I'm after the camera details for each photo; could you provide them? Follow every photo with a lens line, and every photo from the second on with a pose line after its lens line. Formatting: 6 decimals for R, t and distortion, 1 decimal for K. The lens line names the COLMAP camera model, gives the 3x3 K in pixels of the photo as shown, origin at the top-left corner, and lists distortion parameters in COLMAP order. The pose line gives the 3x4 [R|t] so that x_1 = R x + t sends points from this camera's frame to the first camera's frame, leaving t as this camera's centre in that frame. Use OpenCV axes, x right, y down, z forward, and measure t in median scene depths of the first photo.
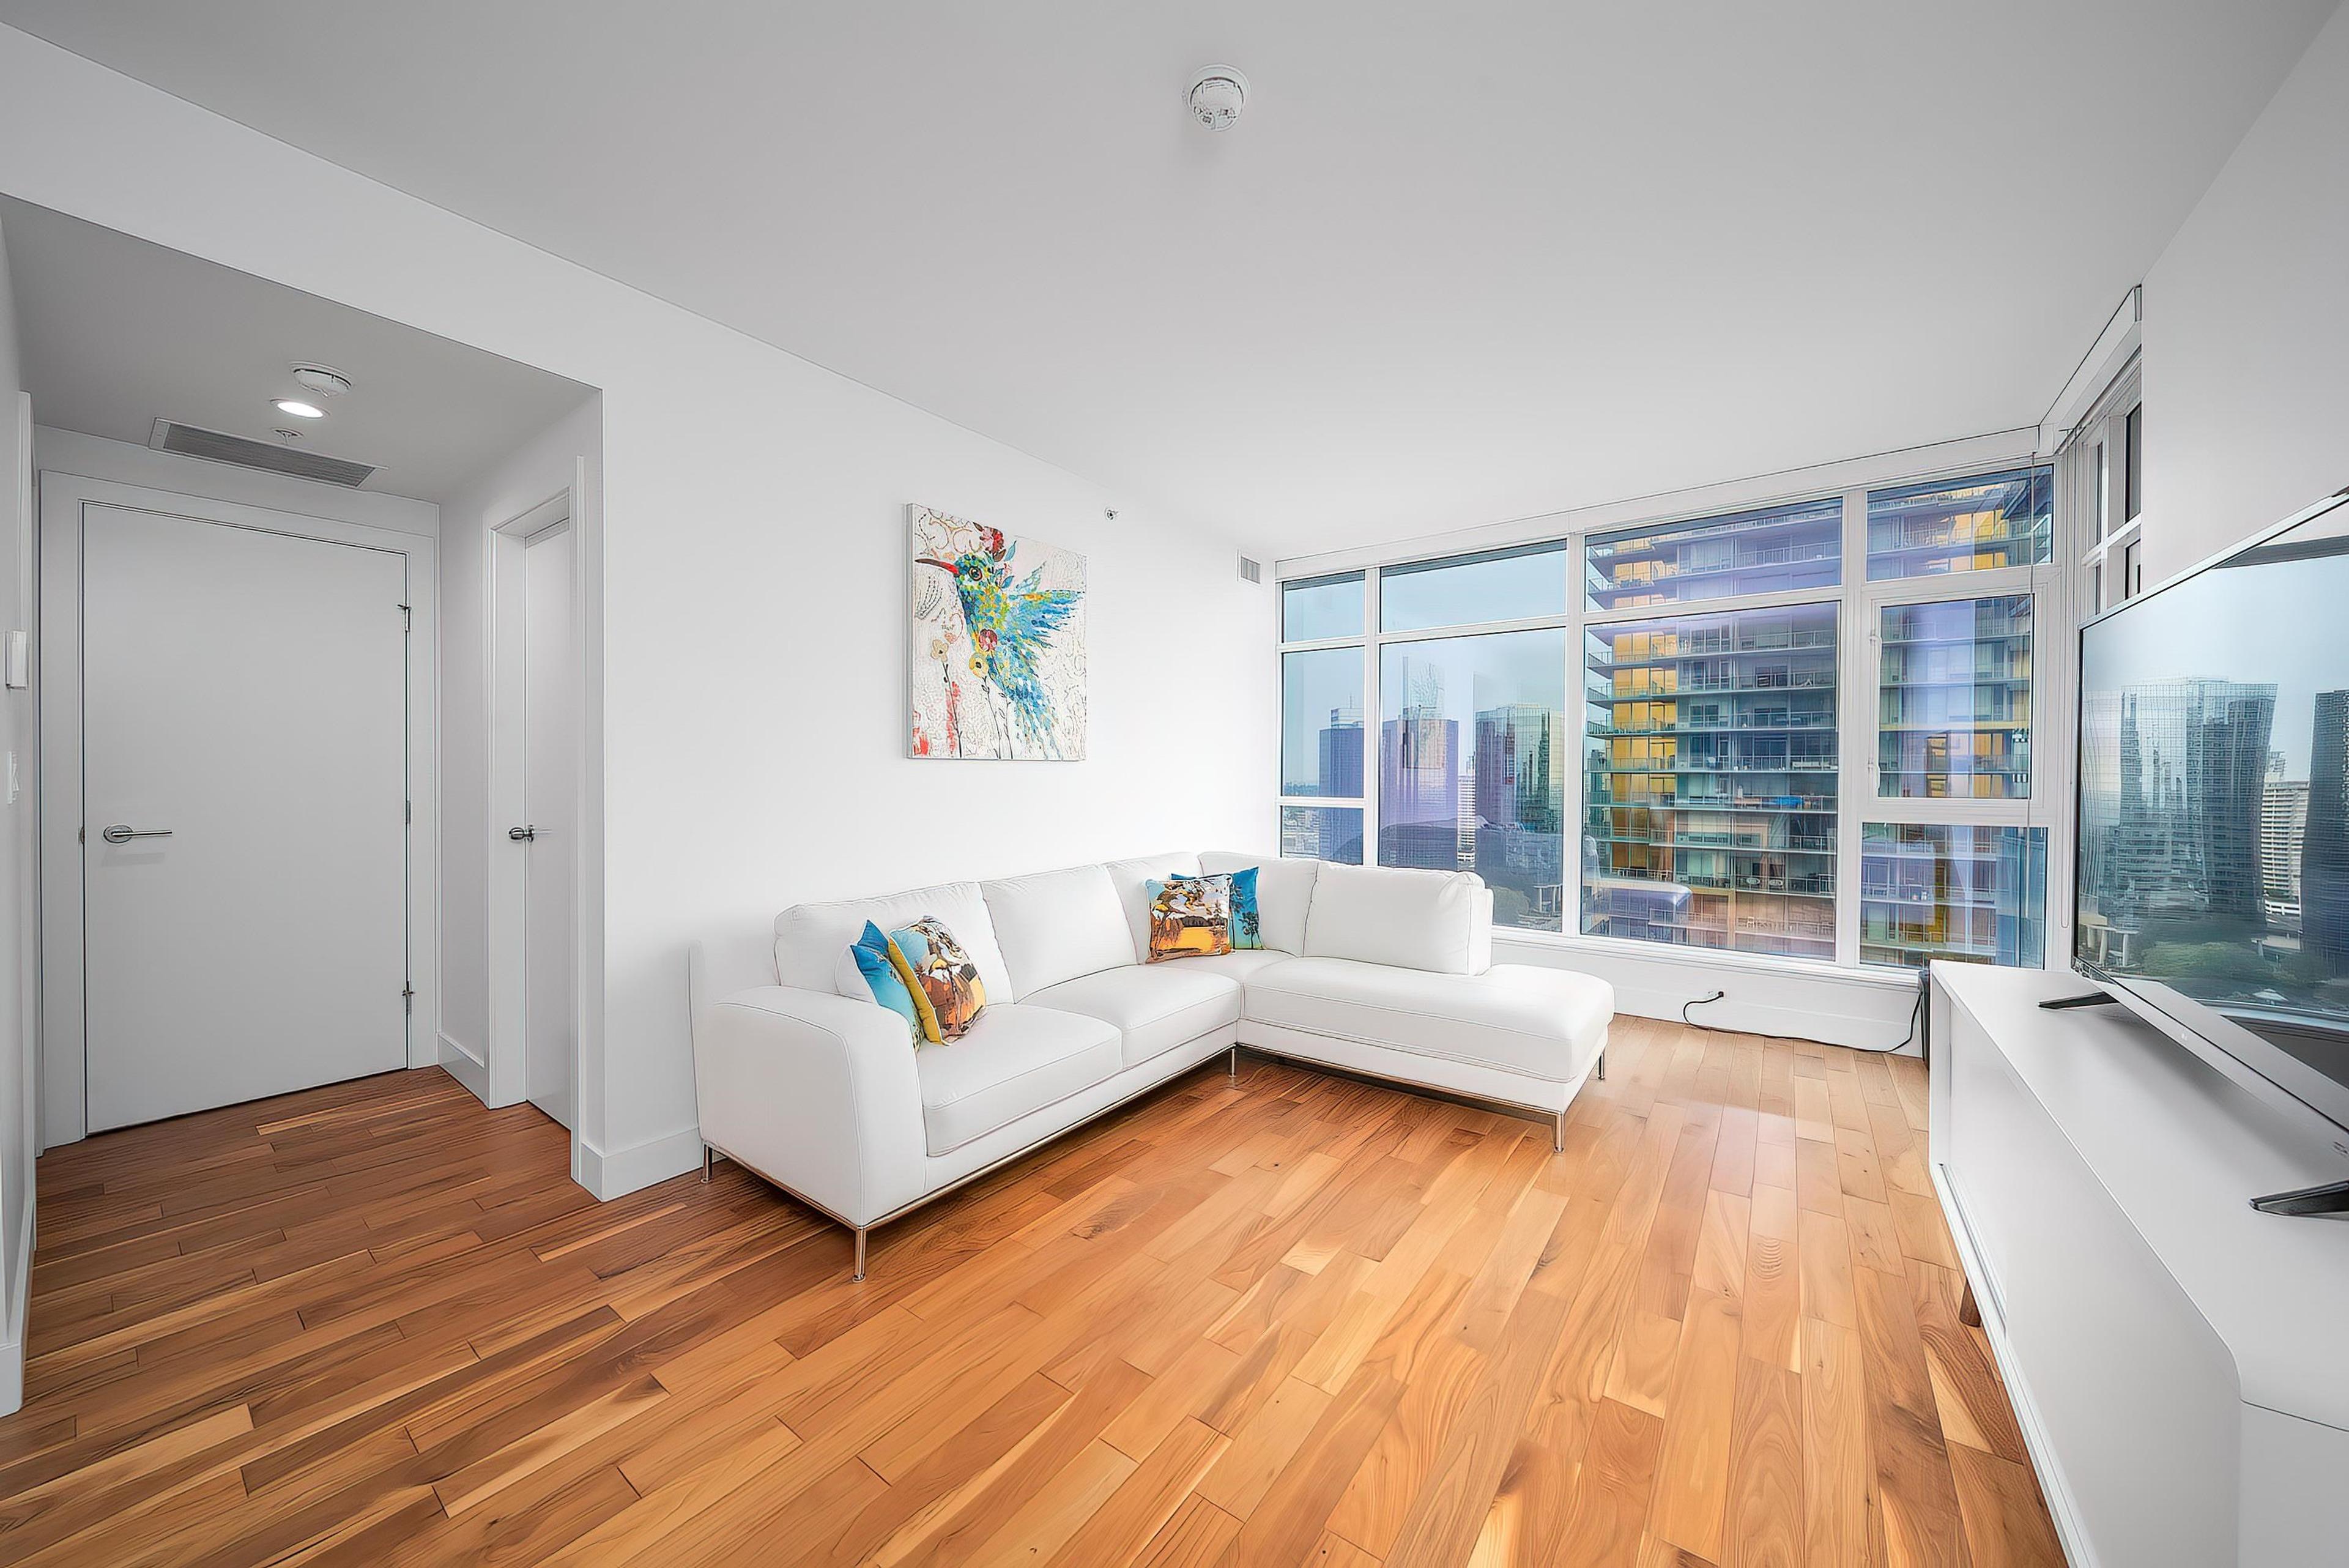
lens RADIAL K [[832.0, 0, 1176.9], [0, 832.0, 778.4], [0, 0, 1]] dist [-0.003370, -0.000323]
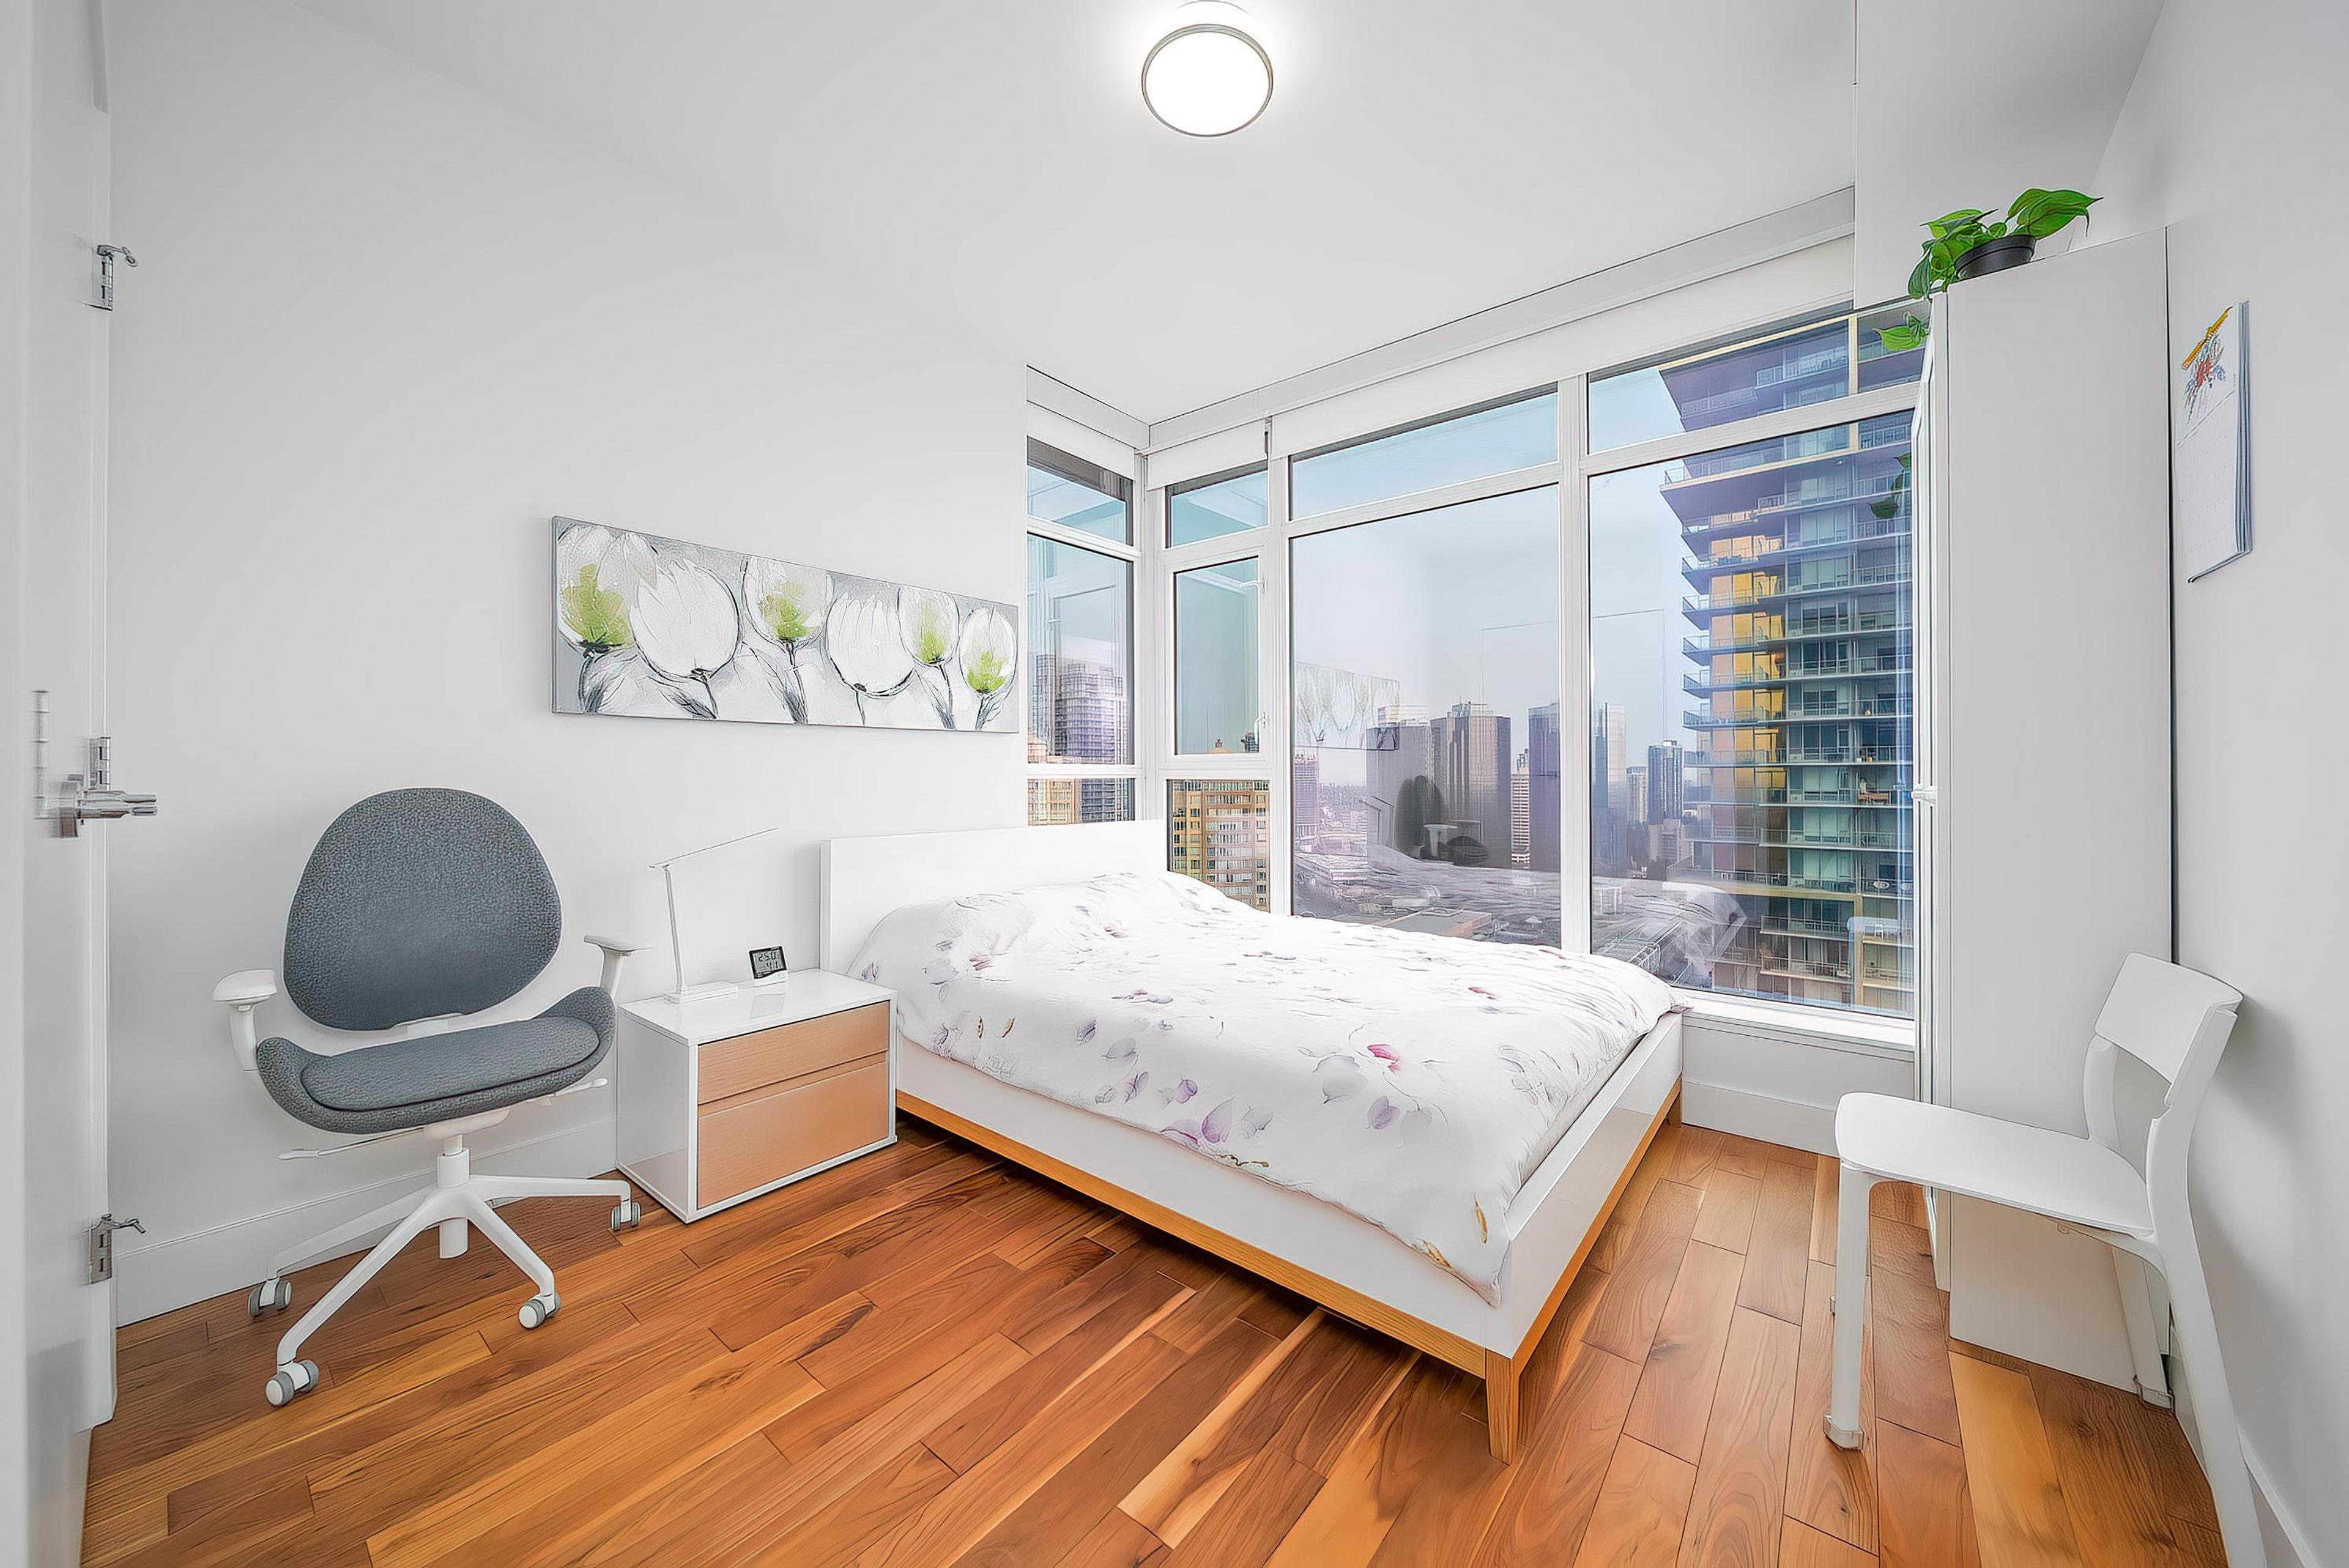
lens RADIAL K [[832.0, 0, 1171.6], [0, 832.0, 776.2], [0, 0, 1]] dist [-0.003370, -0.000323]
pose [[0.998637, -0.013891, -0.050320, -0.501841], [0.013592, 0.999888, -0.006268, 0.014258], [0.050401, 0.005576, 0.998713, 1.004734]]
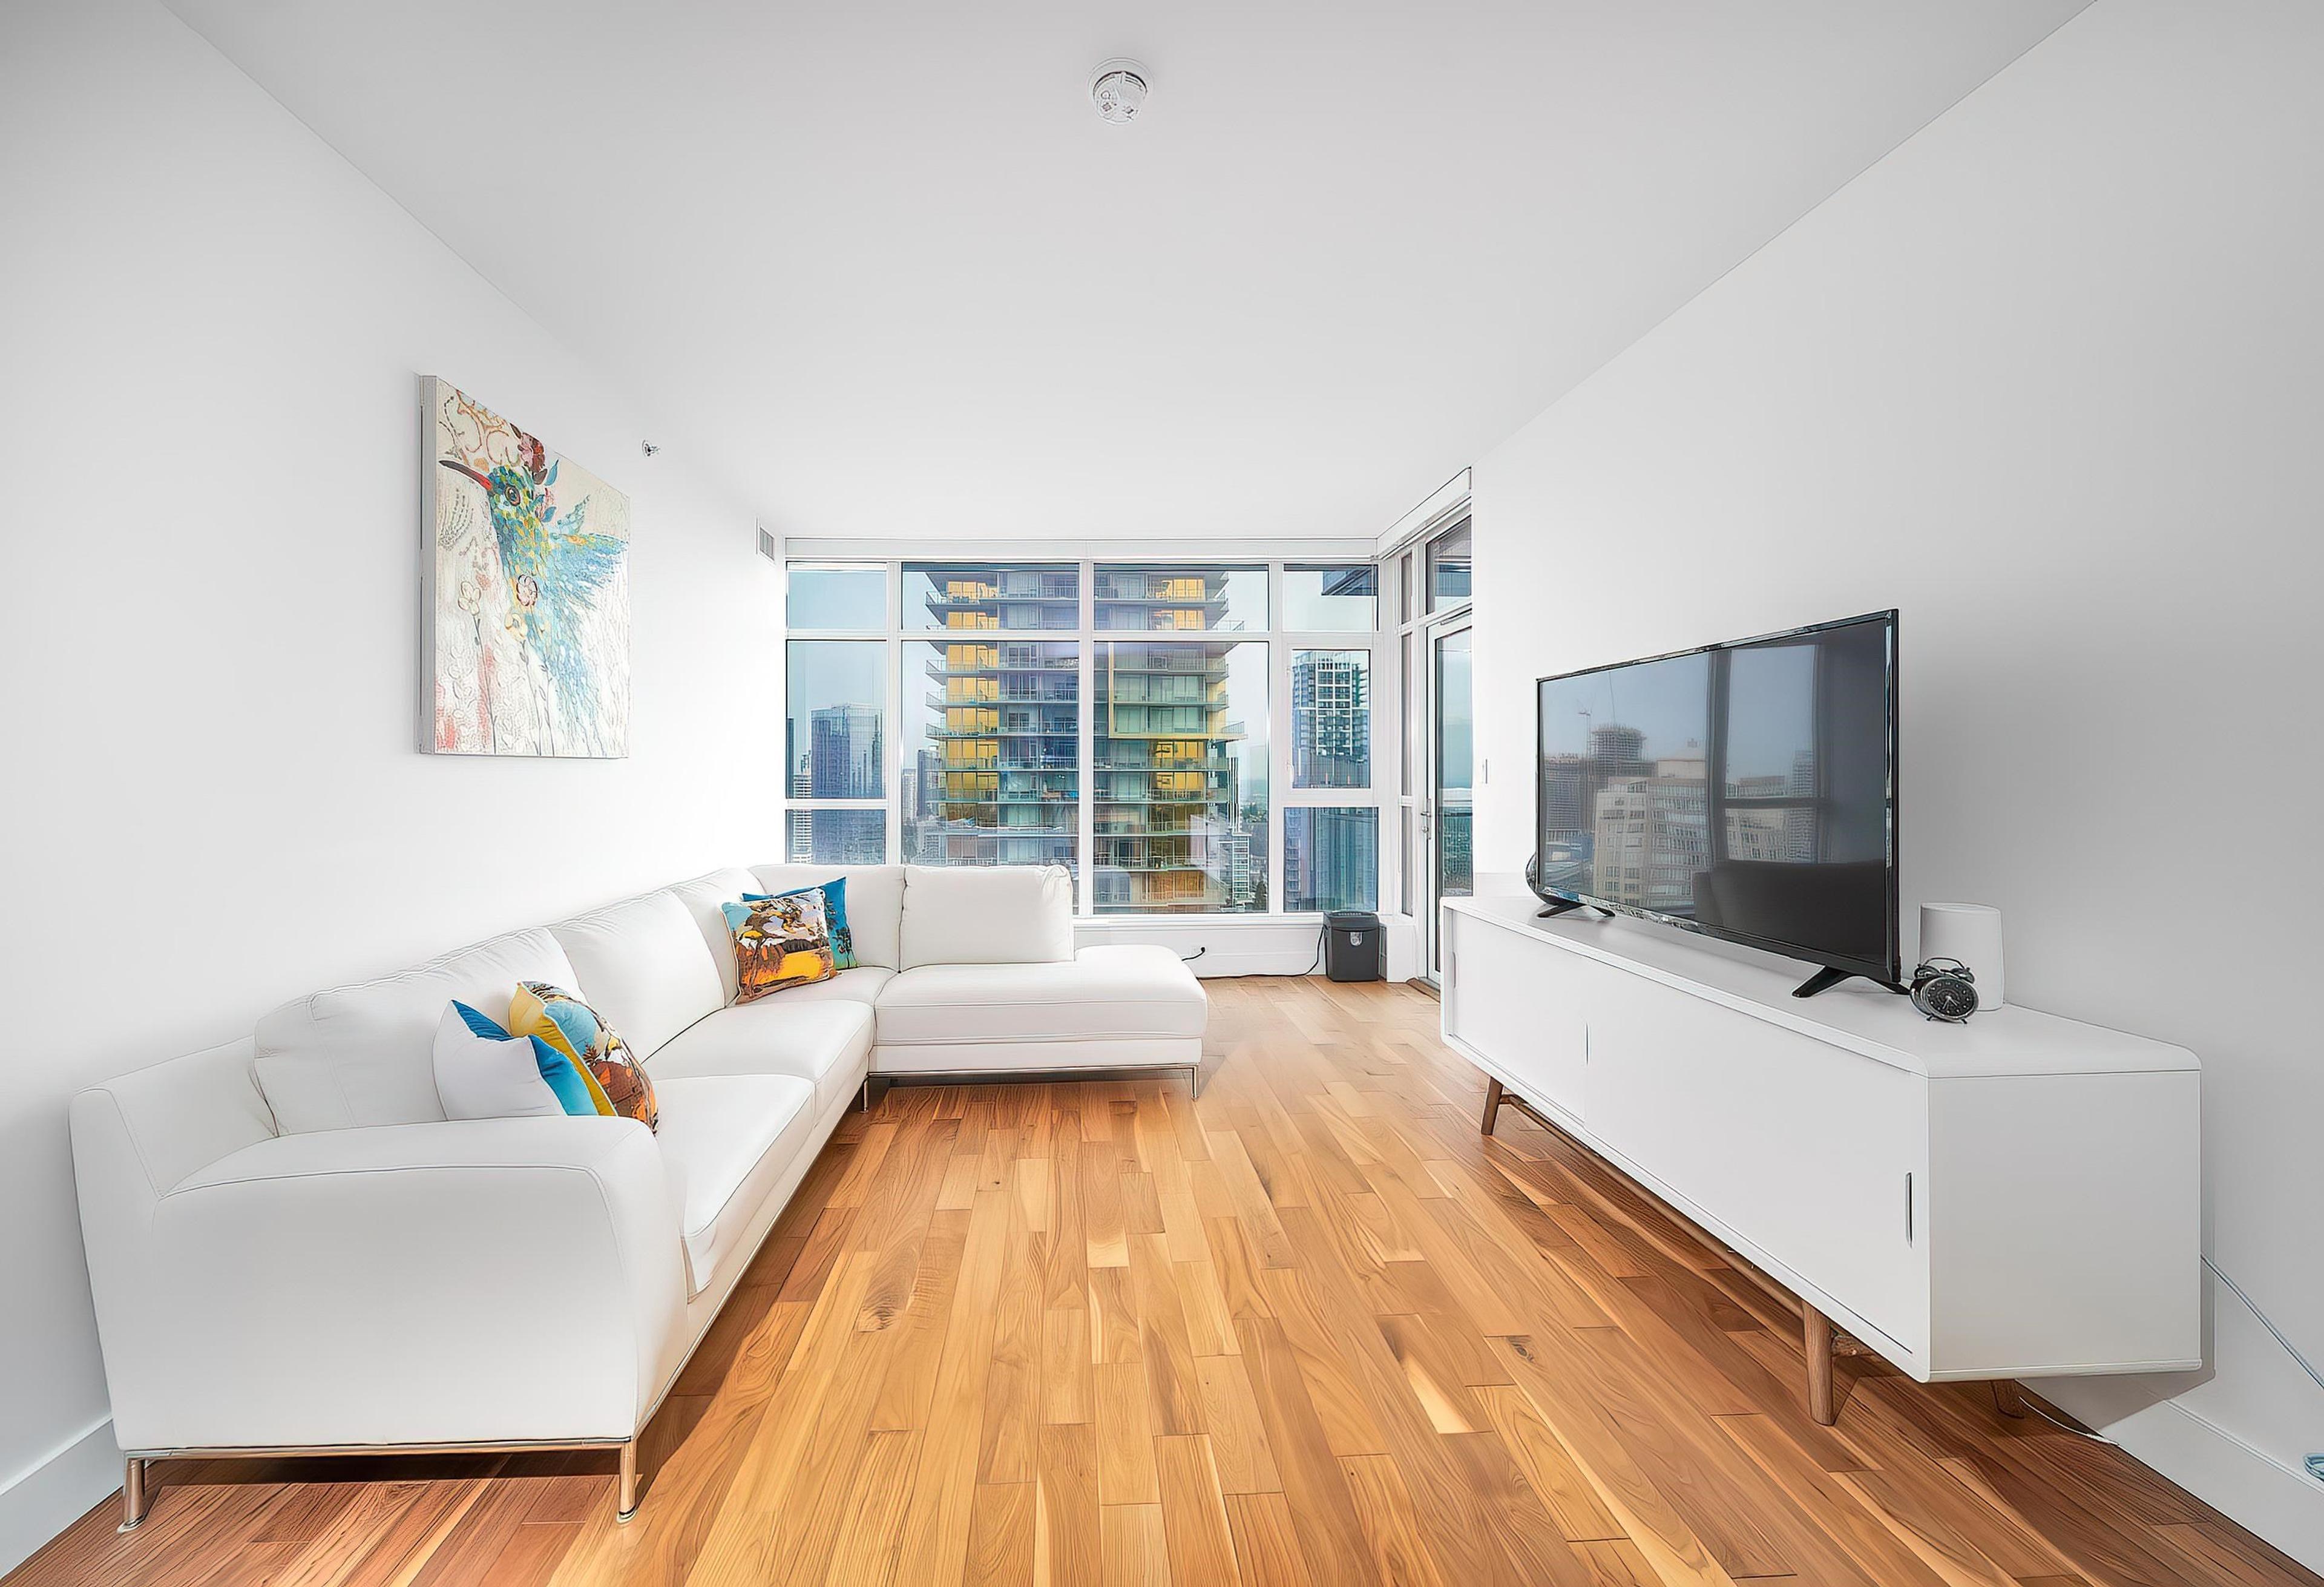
lens RADIAL K [[848.4, 0, 1102.0], [0, 848.4, 767.5], [0, 0, 1]] dist [-0.002677, -0.000256]
pose [[0.779164, -0.000696, 0.626820, -0.283181], [0.008335, 0.999922, -0.009251, -0.002071], [-0.626765, 0.012433, 0.779109, 0.112335]]
